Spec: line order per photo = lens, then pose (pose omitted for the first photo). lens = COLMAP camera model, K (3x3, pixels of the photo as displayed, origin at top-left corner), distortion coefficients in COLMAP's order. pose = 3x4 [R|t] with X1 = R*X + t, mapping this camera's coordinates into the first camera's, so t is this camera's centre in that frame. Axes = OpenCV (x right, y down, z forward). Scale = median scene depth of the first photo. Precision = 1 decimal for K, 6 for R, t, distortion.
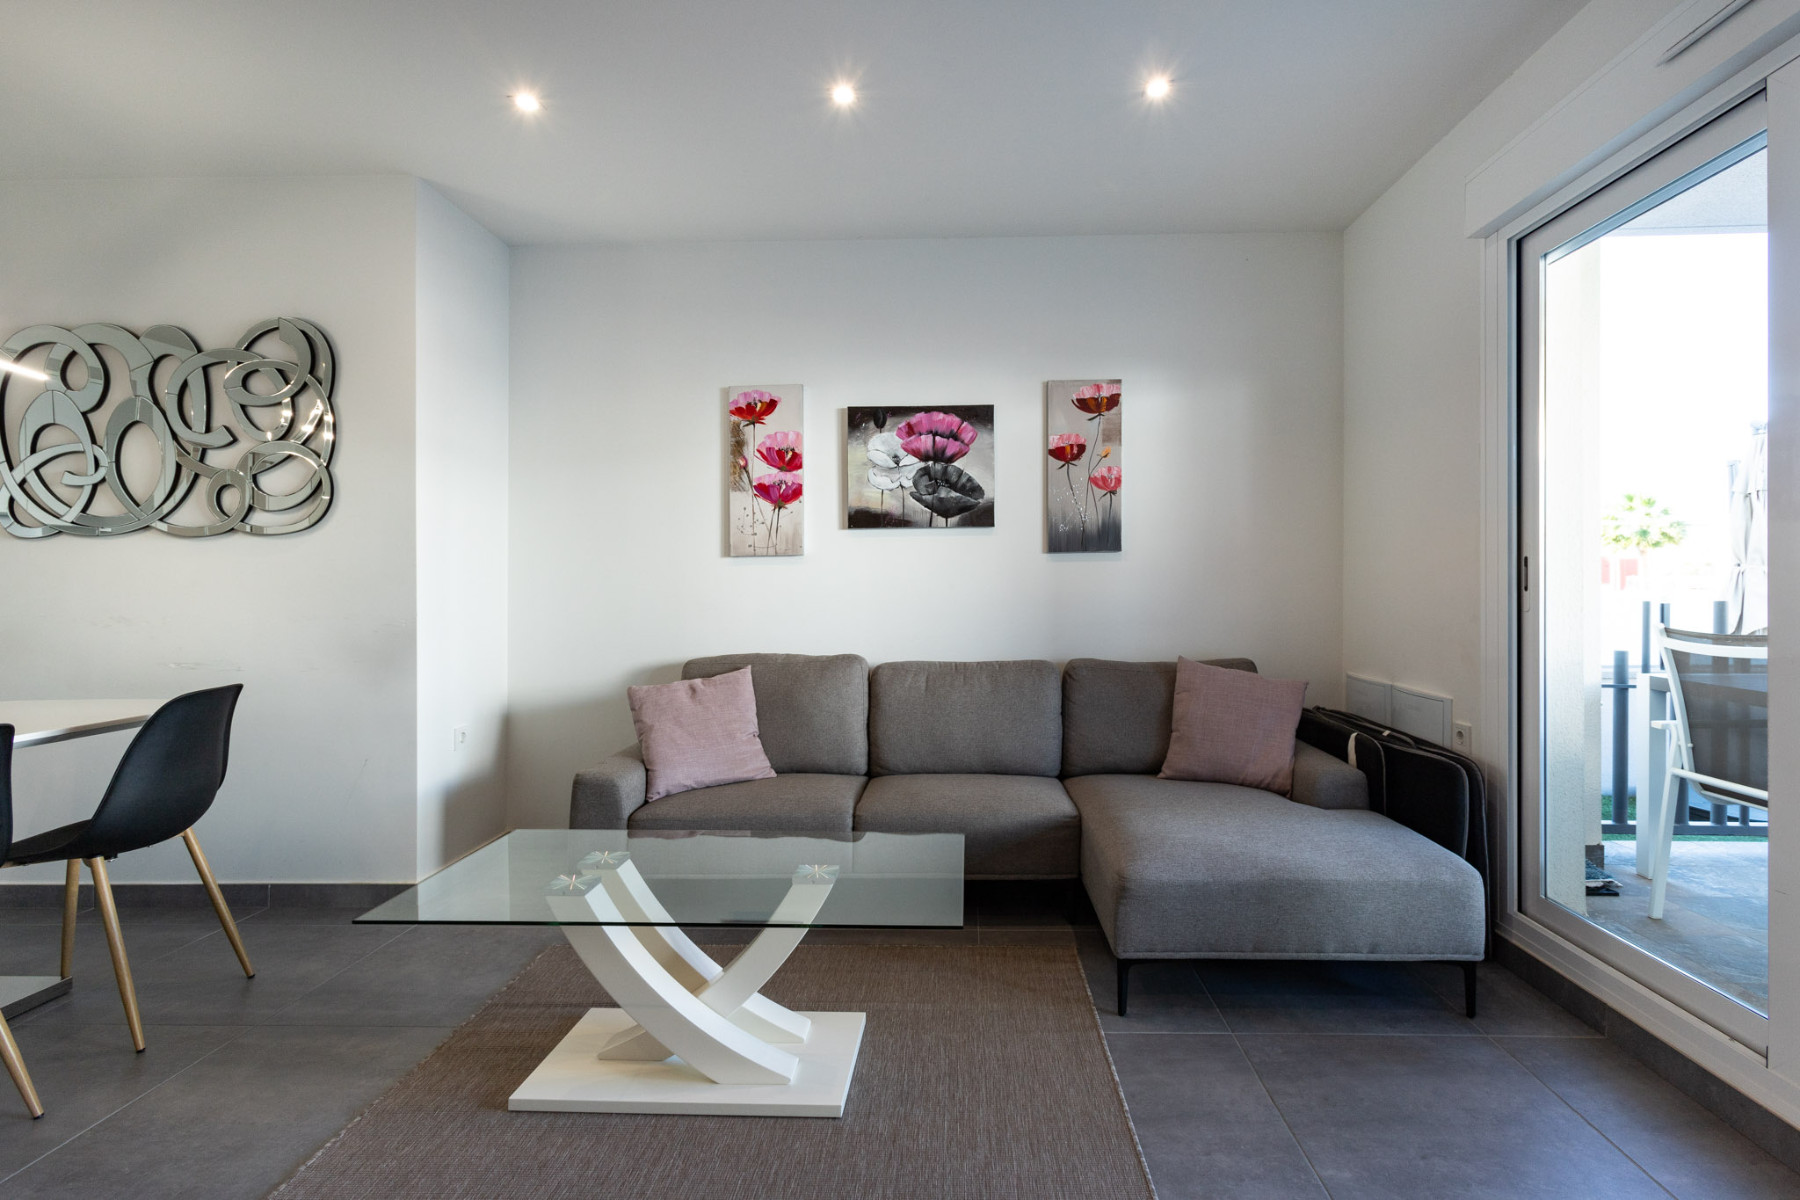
lens RADIAL K [[849.2, 0, 900.0], [0, 849.2, 564.8], [0, 0, 1]] dist [-0.005863, 0.000660]
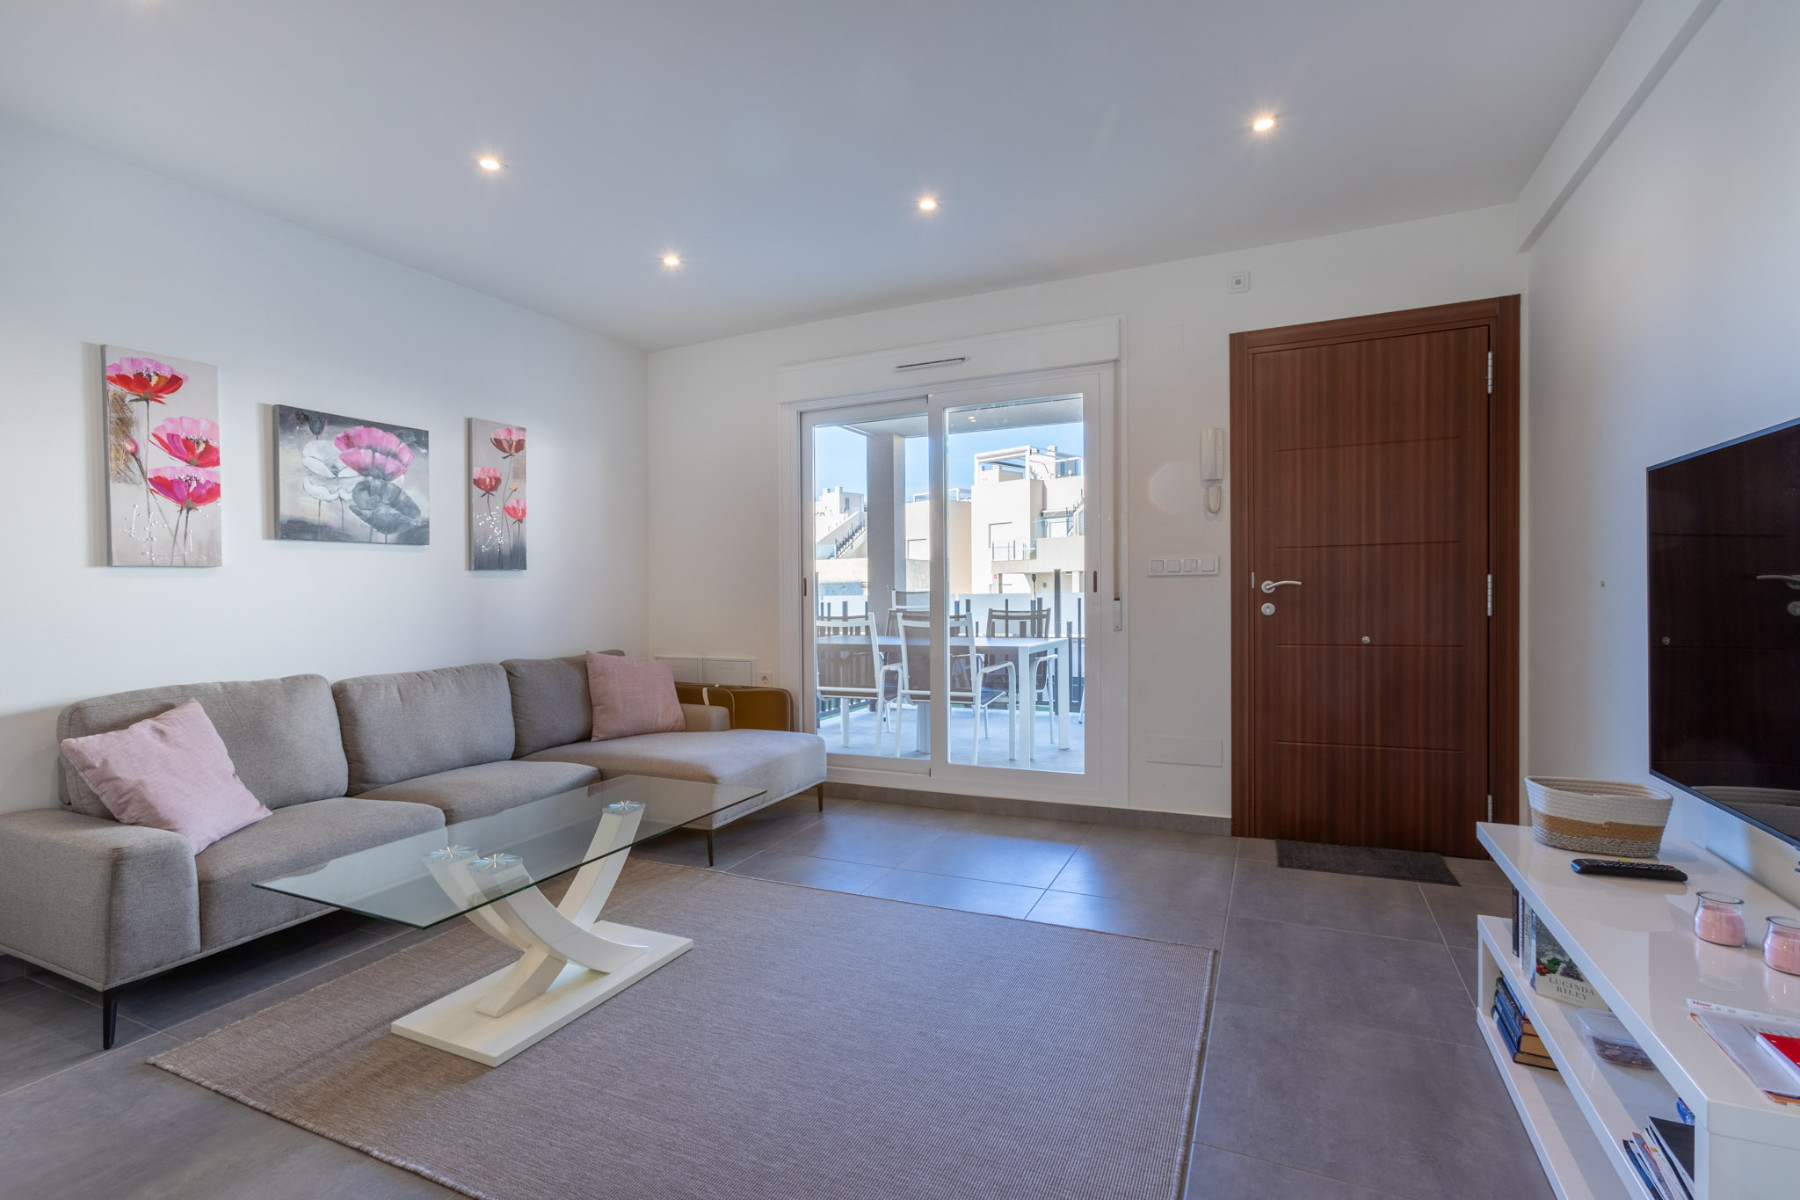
lens RADIAL K [[820.9, 0, 893.5], [0, 820.9, 594.2], [0, 0, 1]] dist [-0.000803, 0.001199]
pose [[0.398483, -0.006016, 0.917156, -0.605490], [-0.004155, 0.999956, 0.008364, 0.006344], [-0.917166, -0.007144, 0.398440, 0.048598]]
